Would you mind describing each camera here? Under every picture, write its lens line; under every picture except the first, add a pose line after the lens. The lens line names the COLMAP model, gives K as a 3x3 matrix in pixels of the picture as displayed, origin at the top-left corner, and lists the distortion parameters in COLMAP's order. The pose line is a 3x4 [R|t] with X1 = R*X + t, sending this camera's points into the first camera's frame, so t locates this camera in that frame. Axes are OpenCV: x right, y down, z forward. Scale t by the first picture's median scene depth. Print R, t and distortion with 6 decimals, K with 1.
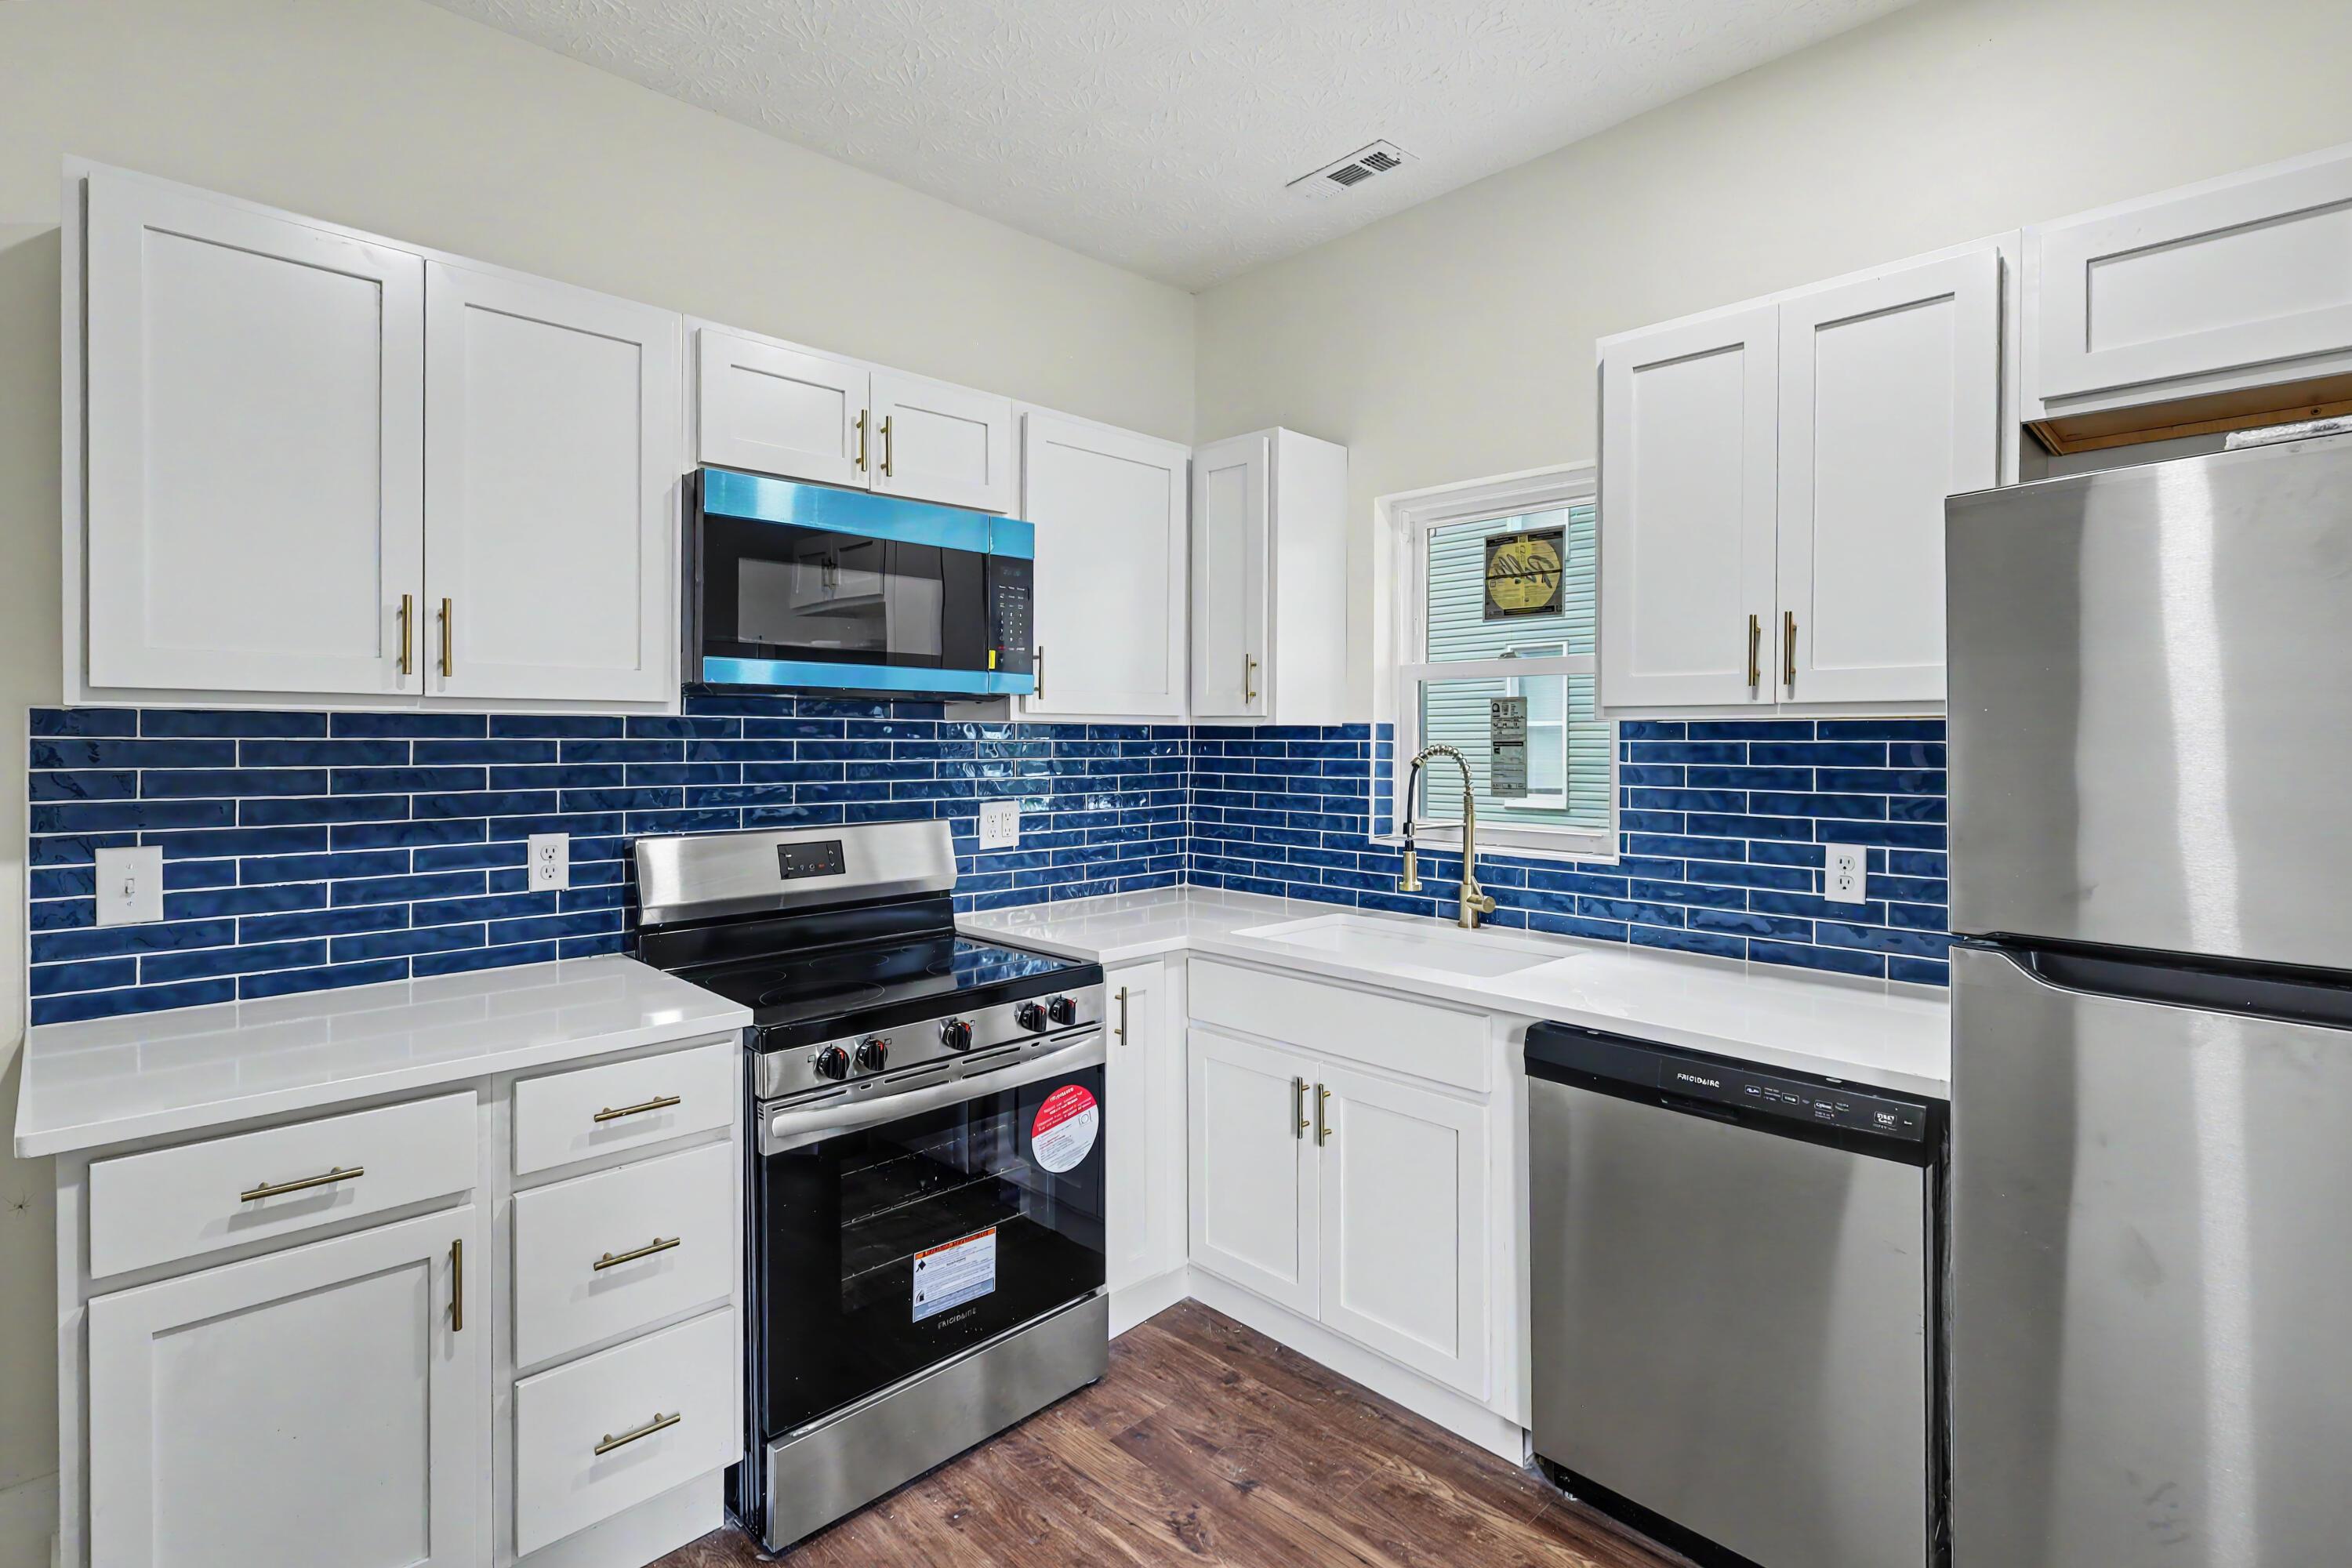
lens RADIAL K [[1137.4, 0, 1179.0], [0, 1137.4, 736.1], [0, 0, 1]] dist [-0.000703, 0.000940]
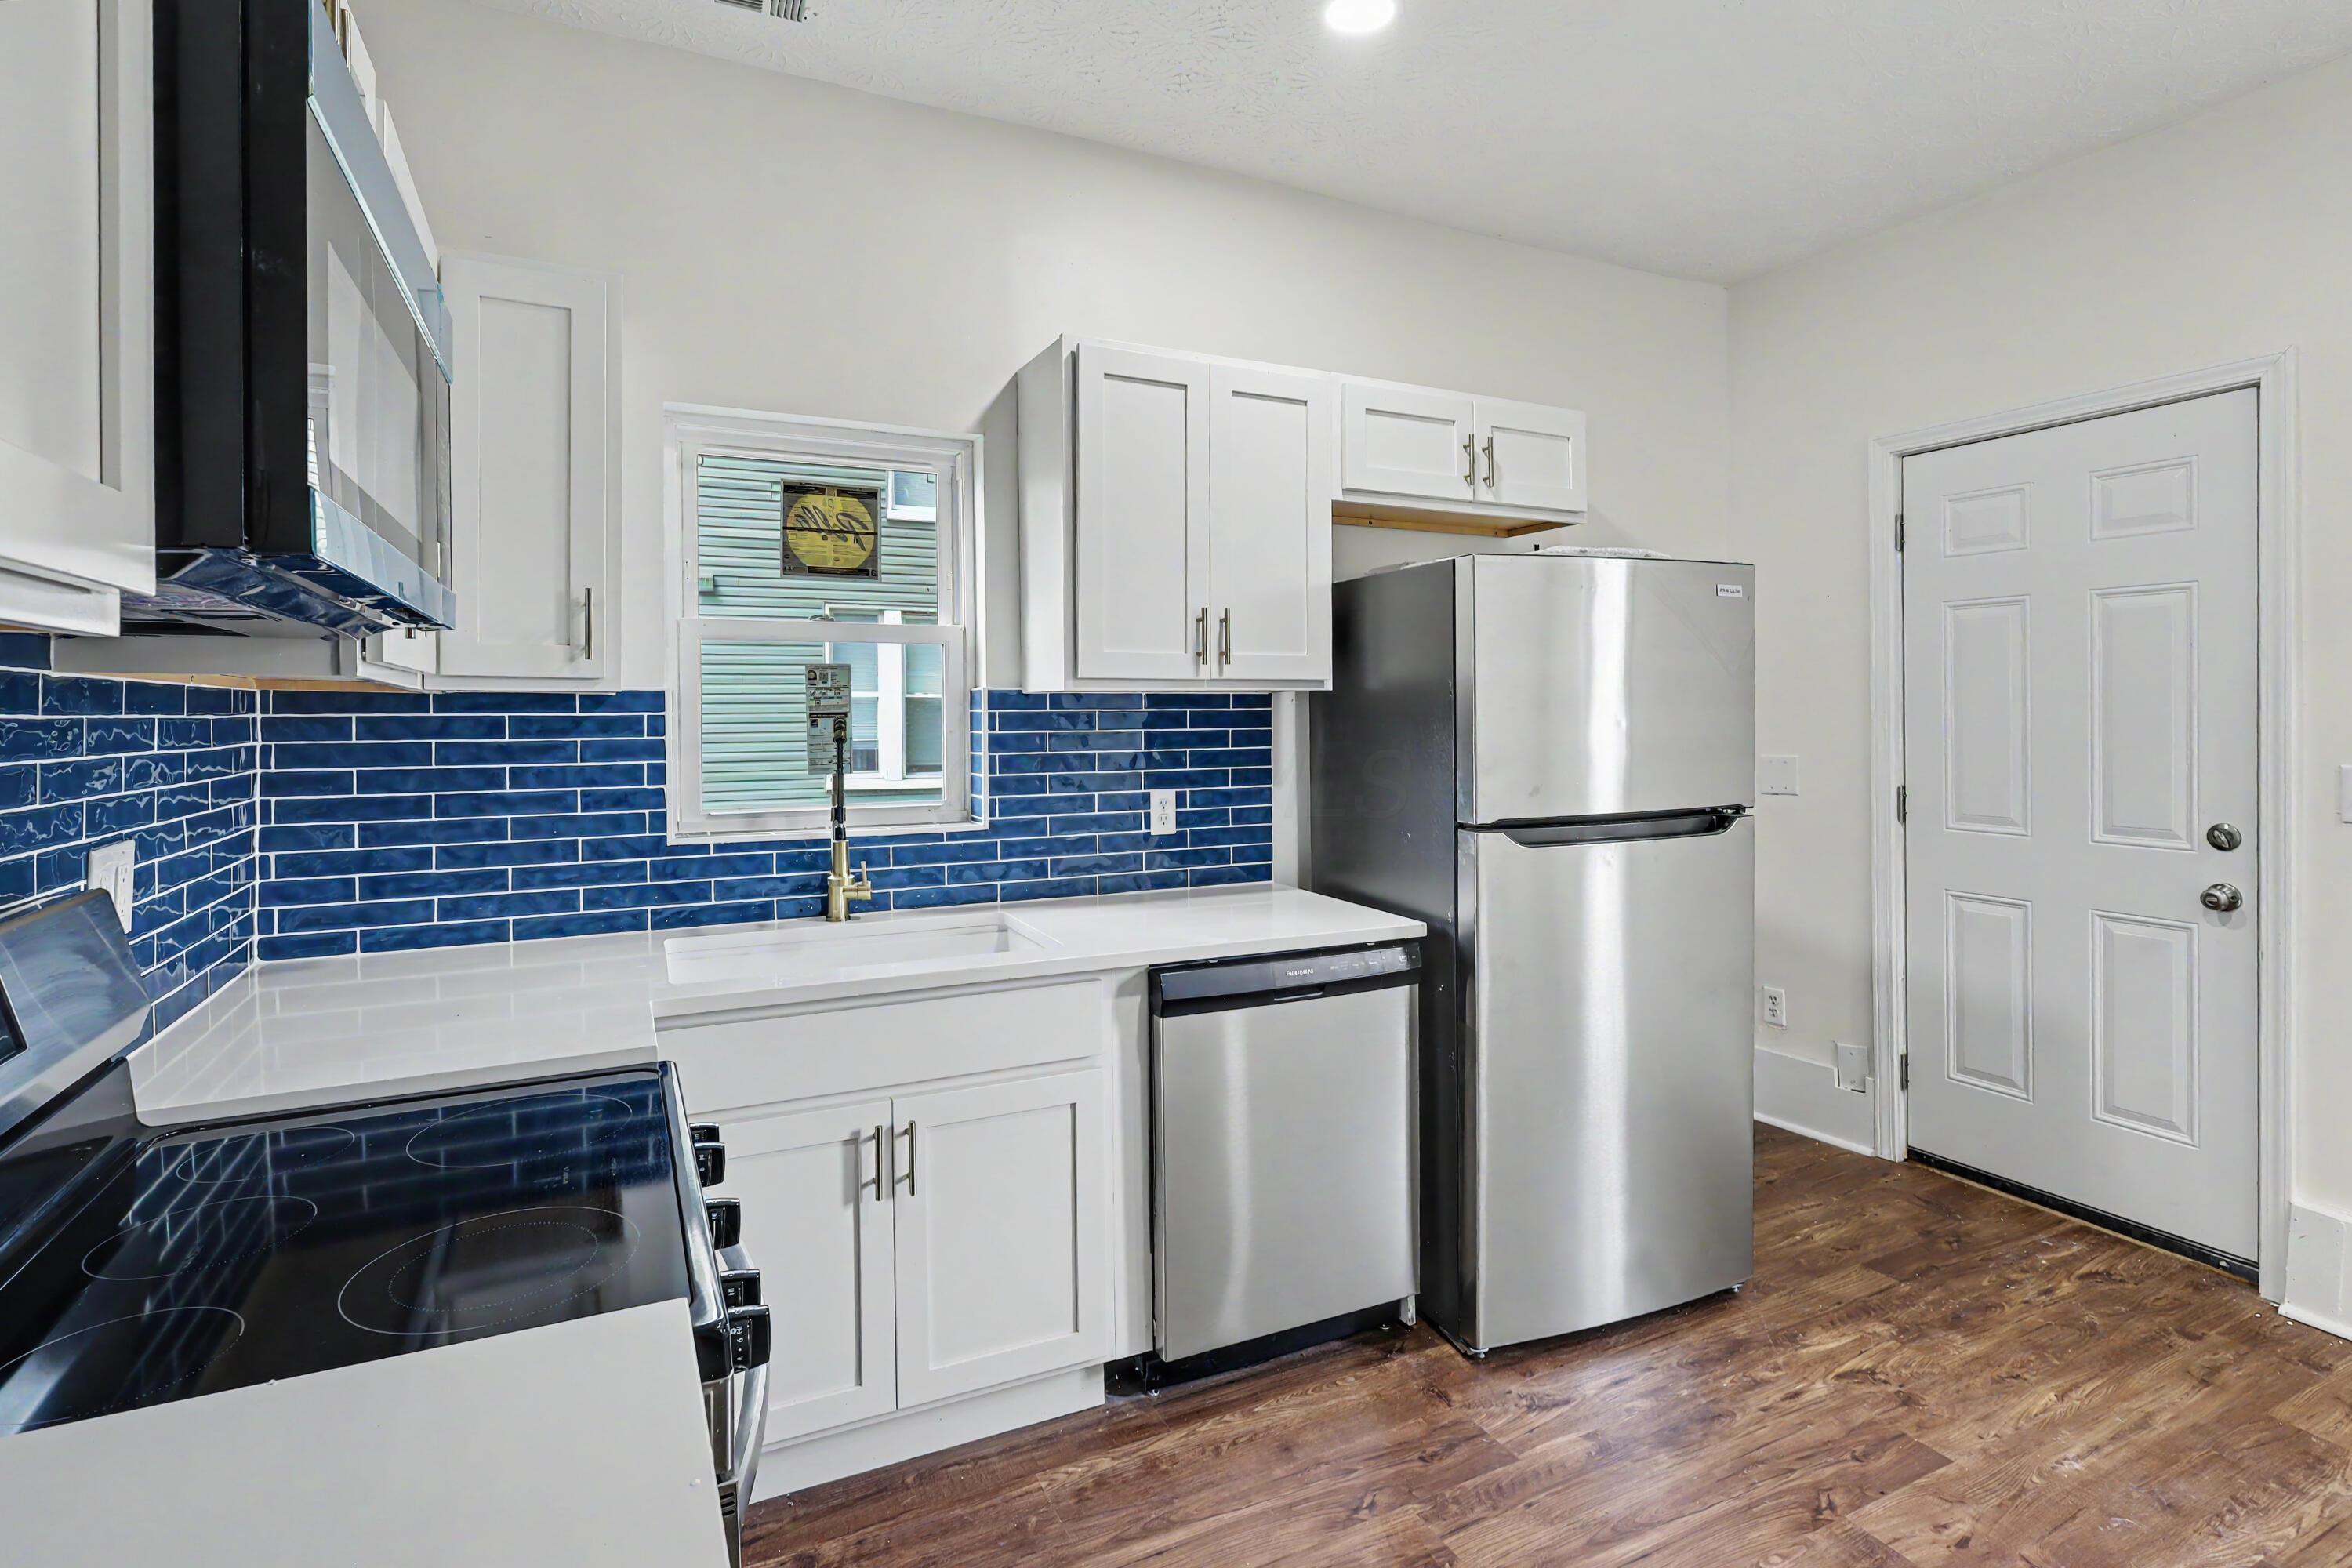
lens RADIAL K [[1155.6, 0, 1193.1], [0, 1155.6, 713.8], [0, 0, 1]] dist [-0.001271, 0.001004]
pose [[0.302049, -0.007533, 0.953263, -0.605519], [0.004032, 0.999970, 0.006624, 0.000802], [-0.953284, 0.001843, 0.302070, 0.531365]]
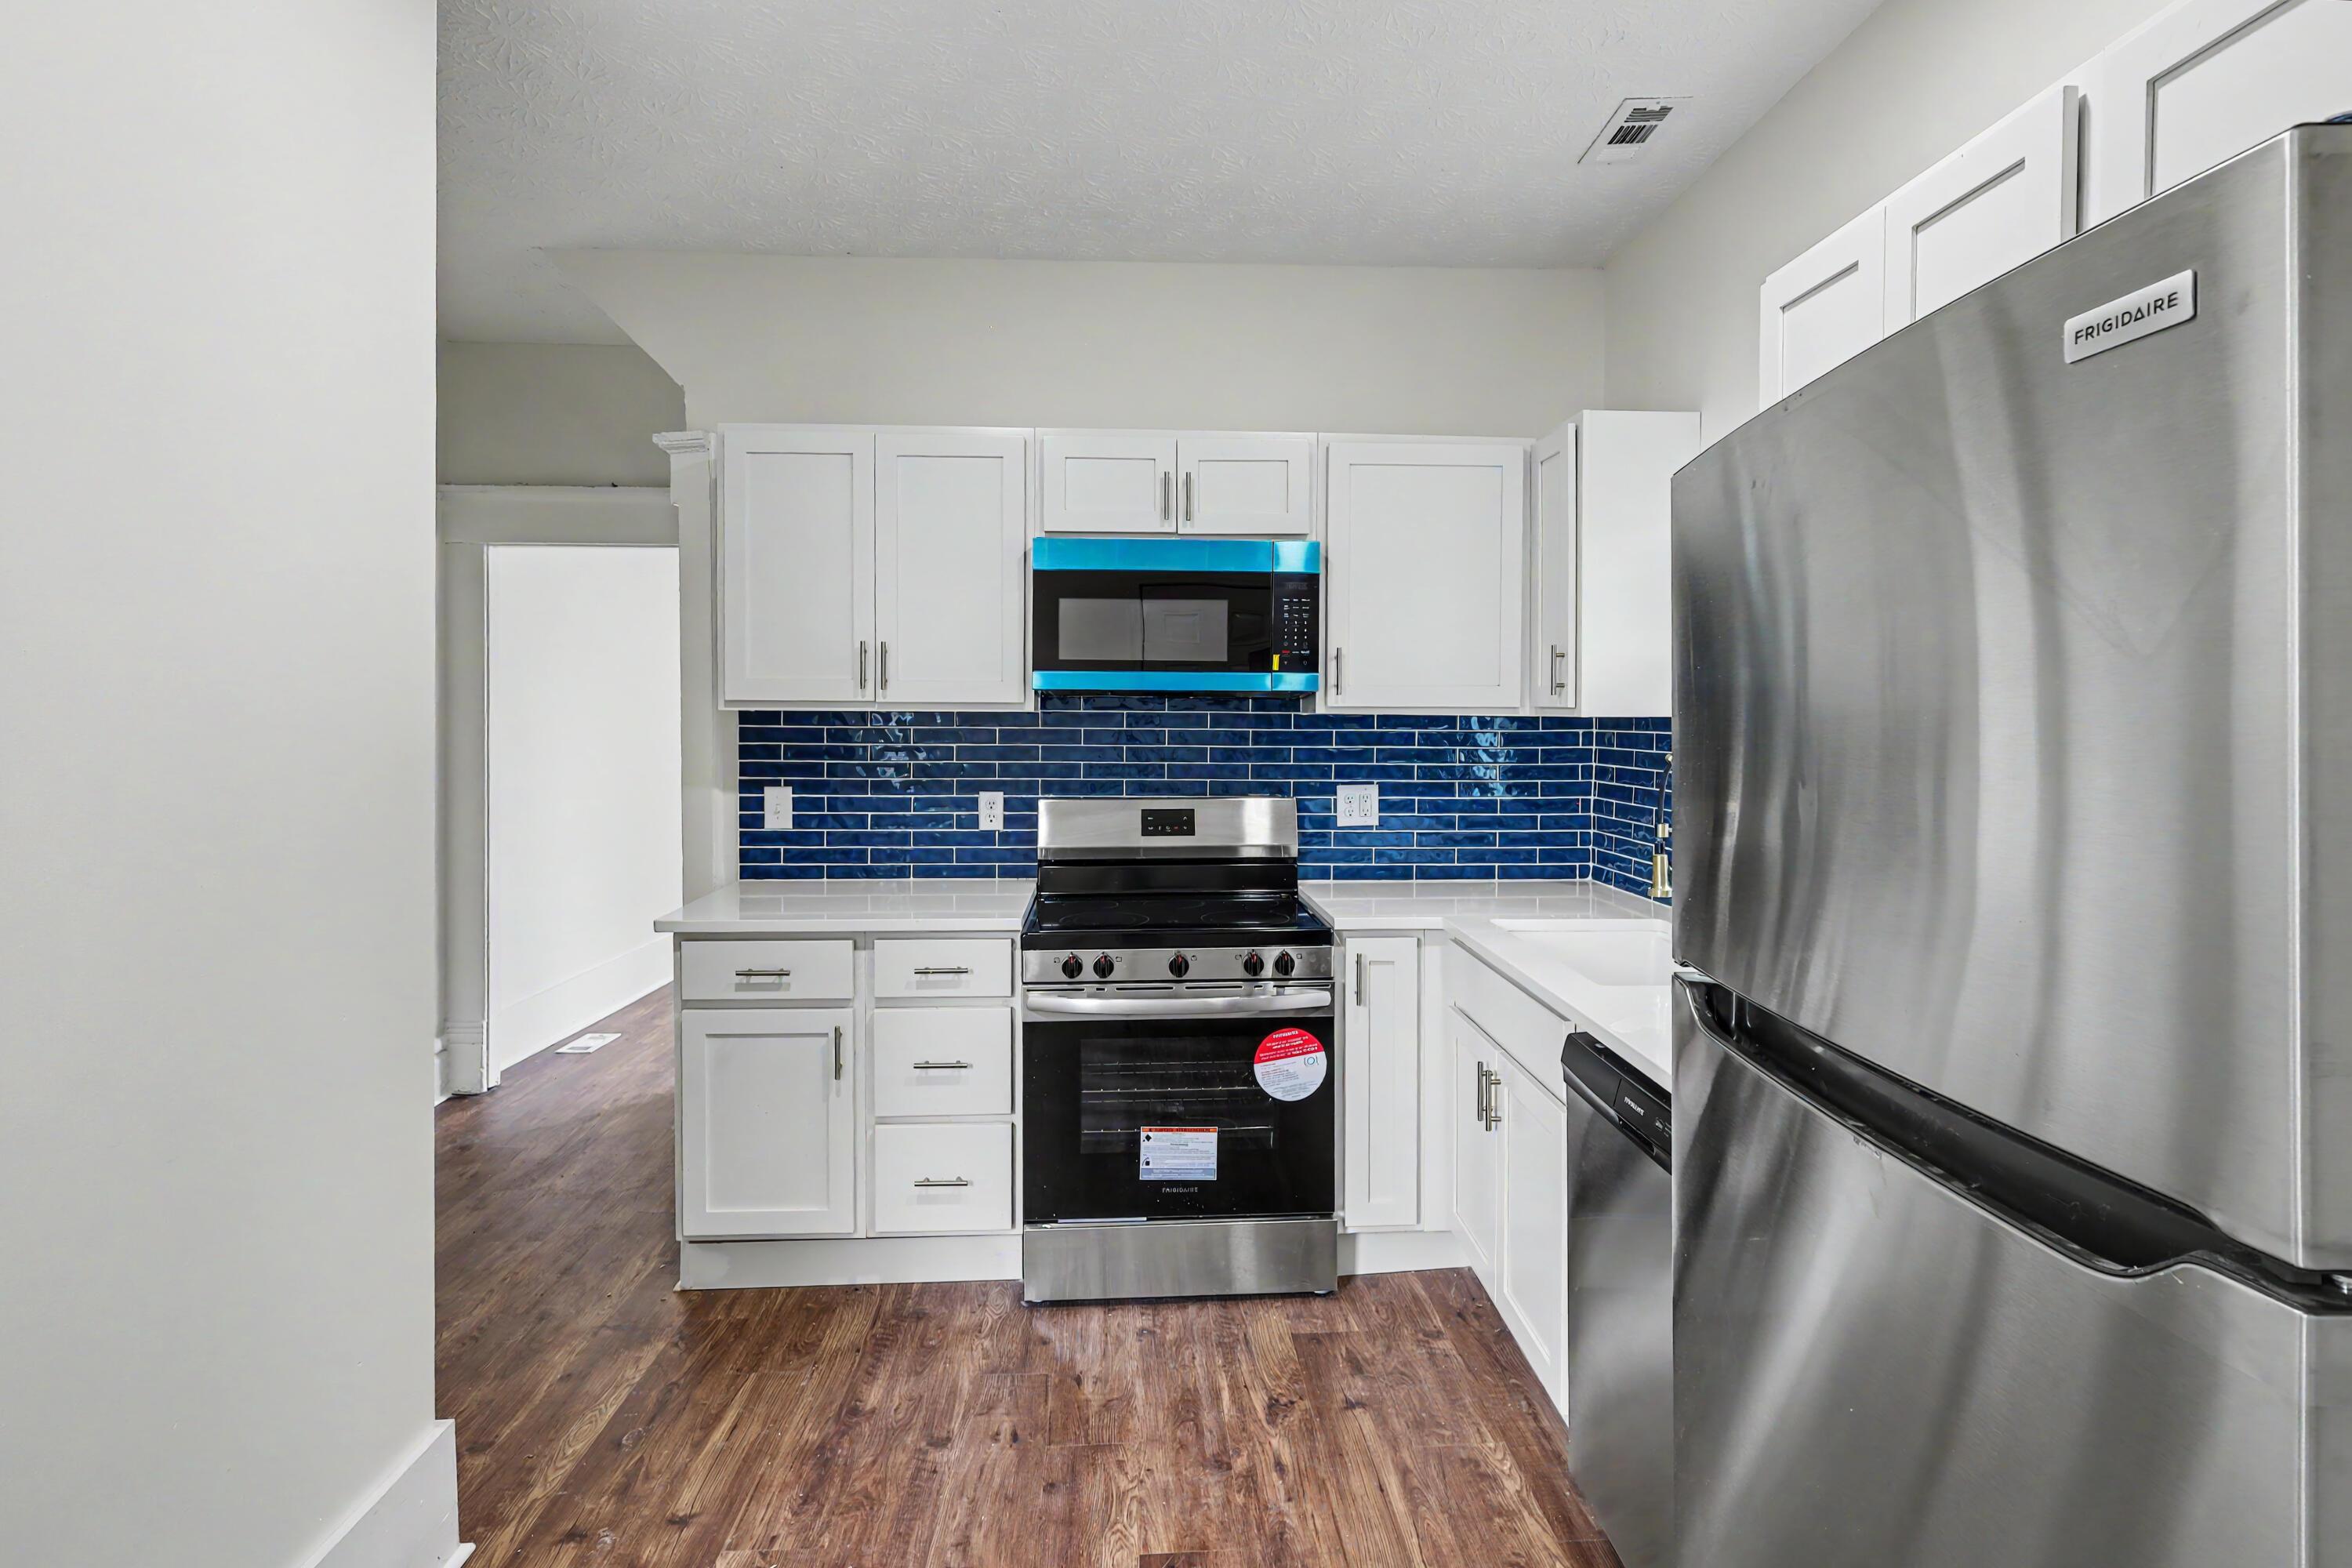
lens RADIAL K [[1174.5, 0, 1177.8], [0, 1174.5, 719.6], [0, 0, 1]] dist [0.000055, 0.000577]
pose [[0.745408, 0.003123, -0.666601, 0.603743], [-0.002095, 0.999995, 0.002343, -0.011143], [0.666605, -0.000350, 0.745411, 0.024869]]
